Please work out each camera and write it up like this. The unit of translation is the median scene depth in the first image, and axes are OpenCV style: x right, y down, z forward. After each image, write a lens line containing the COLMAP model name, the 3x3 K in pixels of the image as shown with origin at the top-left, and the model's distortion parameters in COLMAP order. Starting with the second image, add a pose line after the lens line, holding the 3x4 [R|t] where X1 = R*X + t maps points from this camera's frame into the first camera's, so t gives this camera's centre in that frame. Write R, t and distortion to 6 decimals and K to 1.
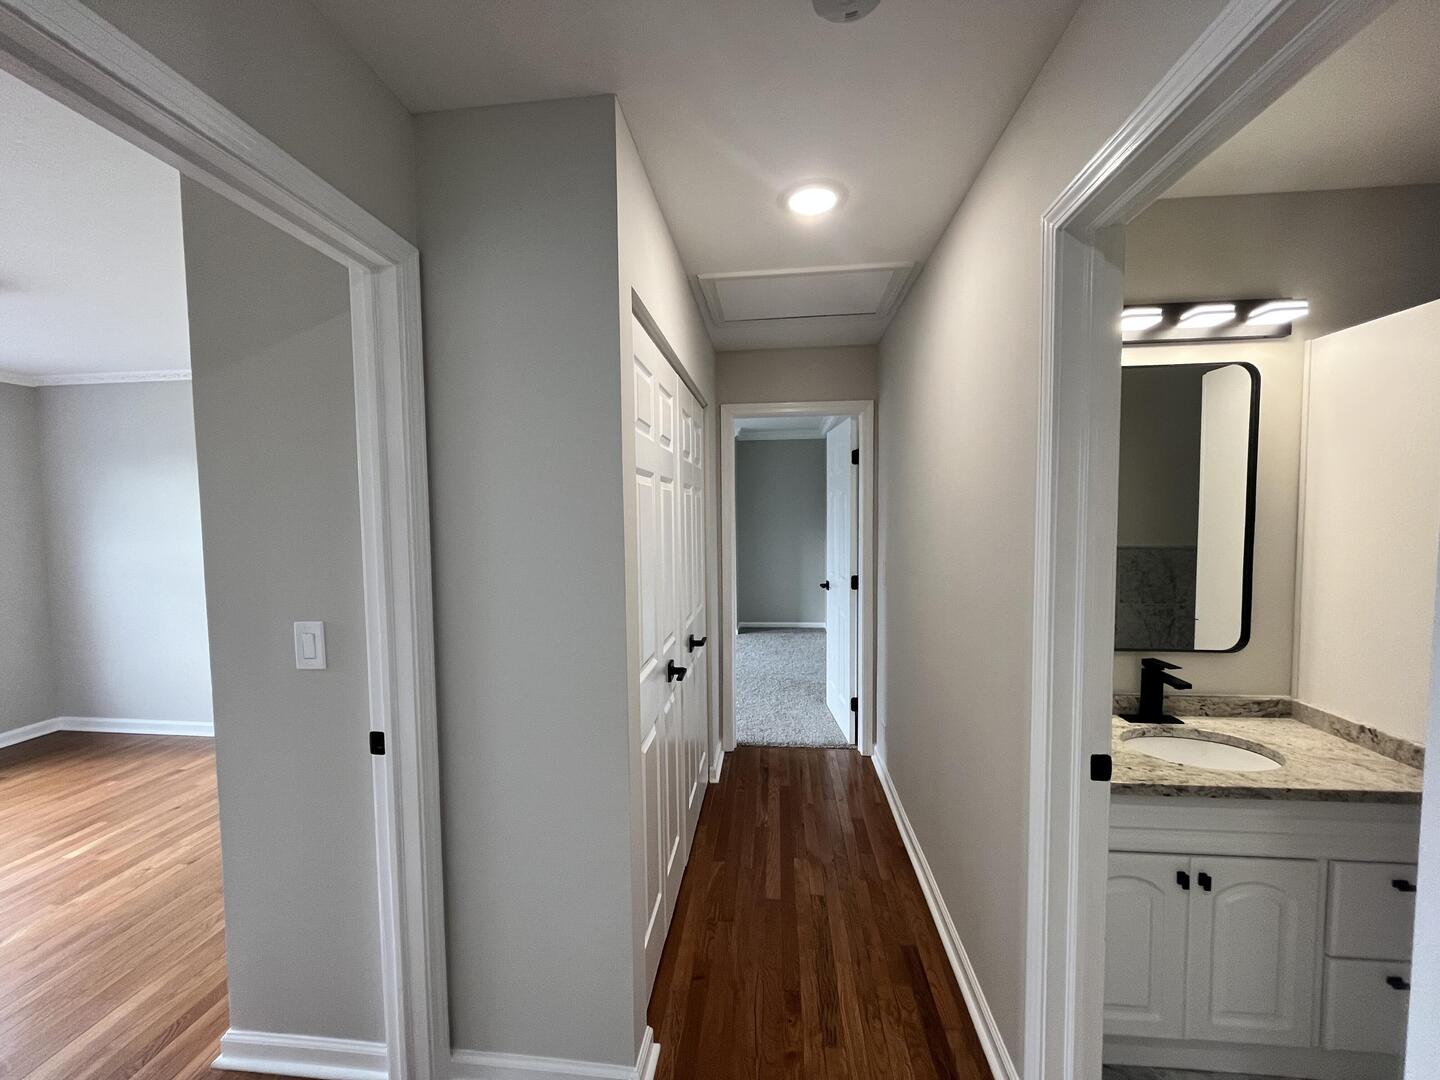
lens RADIAL K [[581.2, 0, 715.8], [0, 581.2, 543.4], [0, 0, 1]] dist [-0.003524, -0.000158]
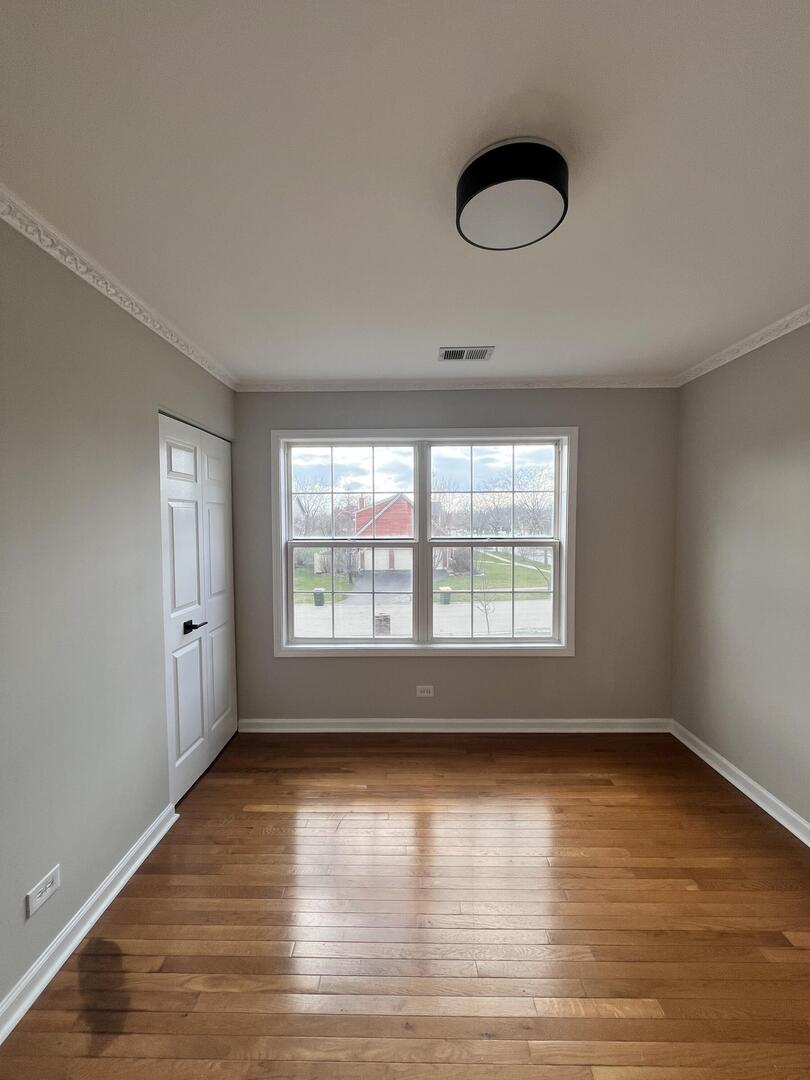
lens RADIAL K [[435.9, 0, 402.8], [0, 435.9, 538.2], [0, 0, 1]] dist [-0.003524, -0.000158]
pose [[0.092403, 0.057142, -0.994081, -0.617421], [-0.051081, 0.997309, 0.052579, -0.035686], [0.994411, 0.045920, 0.095073, 0.623711]]
